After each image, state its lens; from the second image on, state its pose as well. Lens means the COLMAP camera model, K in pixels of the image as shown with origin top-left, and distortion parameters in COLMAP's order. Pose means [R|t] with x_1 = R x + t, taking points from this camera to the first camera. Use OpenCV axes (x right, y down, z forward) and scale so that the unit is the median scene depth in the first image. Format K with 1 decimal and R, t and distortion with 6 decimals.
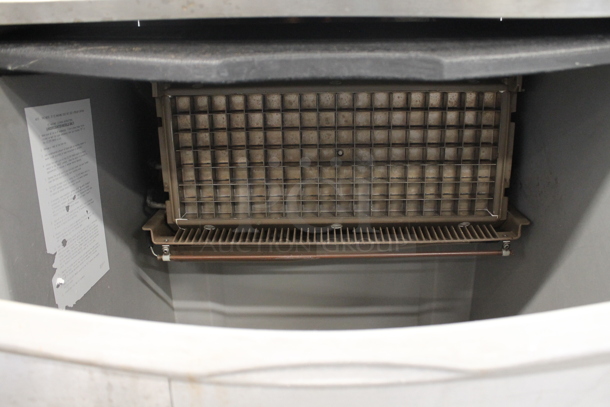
lens RADIAL K [[512.3, 0, 305.0], [0, 512.3, 203.5], [0, 0, 1]] dist [-0.153734, 0.130655]
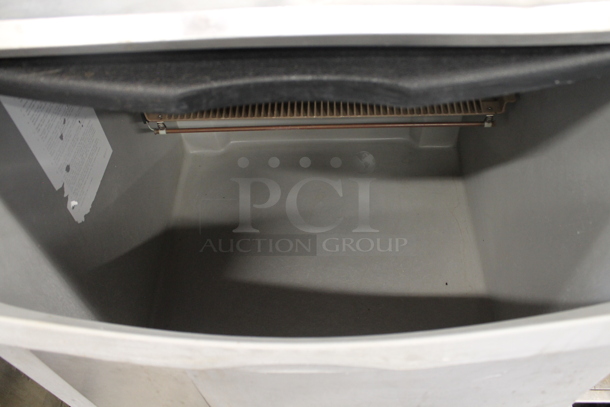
lens RADIAL K [[512.3, 0, 305.0], [0, 512.3, 203.5], [0, 0, 1]] dist [-0.153734, 0.130655]
pose [[0.999195, -0.015572, -0.036966, 0.079498], [0.033705, 0.825603, 0.563244, -0.469541], [0.021748, -0.564037, 0.825463, 0.065120]]
